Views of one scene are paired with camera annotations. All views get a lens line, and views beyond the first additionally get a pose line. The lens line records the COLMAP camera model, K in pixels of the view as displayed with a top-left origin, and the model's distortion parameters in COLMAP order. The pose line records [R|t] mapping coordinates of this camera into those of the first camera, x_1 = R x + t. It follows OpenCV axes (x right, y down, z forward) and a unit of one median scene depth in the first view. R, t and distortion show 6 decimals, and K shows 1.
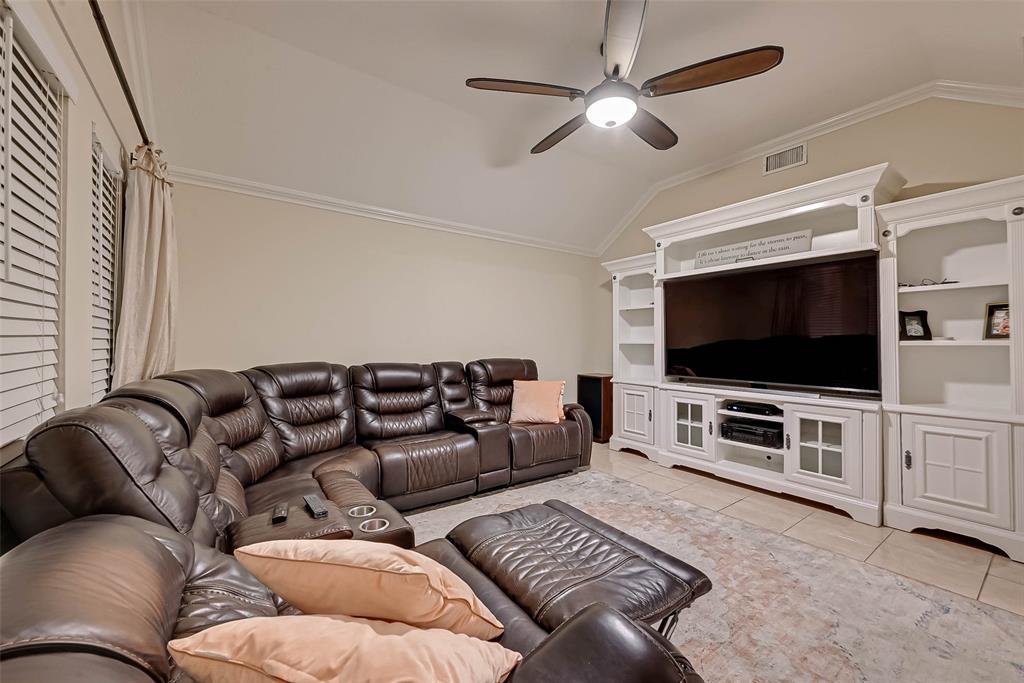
lens RADIAL K [[359.8, 0, 512.2], [0, 359.8, 357.2], [0, 0, 1]] dist [0.000014, -0.000010]
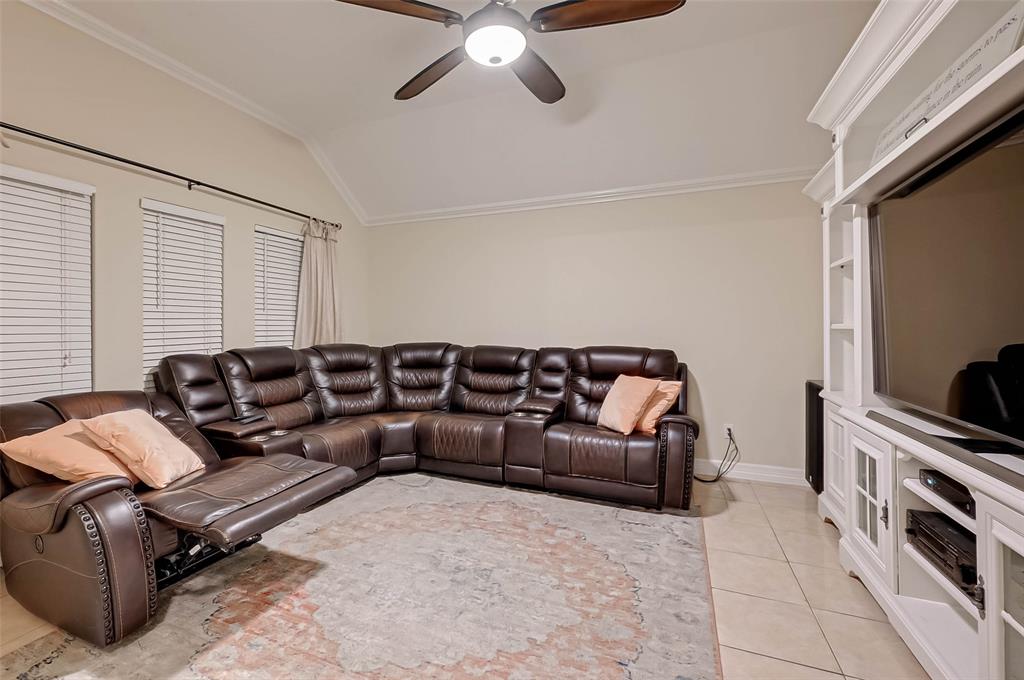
lens RADIAL K [[419.5, 0, 512.0], [0, 419.5, 340.0], [0, 0, 1]] dist [0.000145, -0.000007]
pose [[0.579913, 0.029620, -0.814140, 0.761759], [-0.019763, 0.999556, 0.022288, -0.034485], [0.814439, 0.003165, 0.580241, 0.320824]]
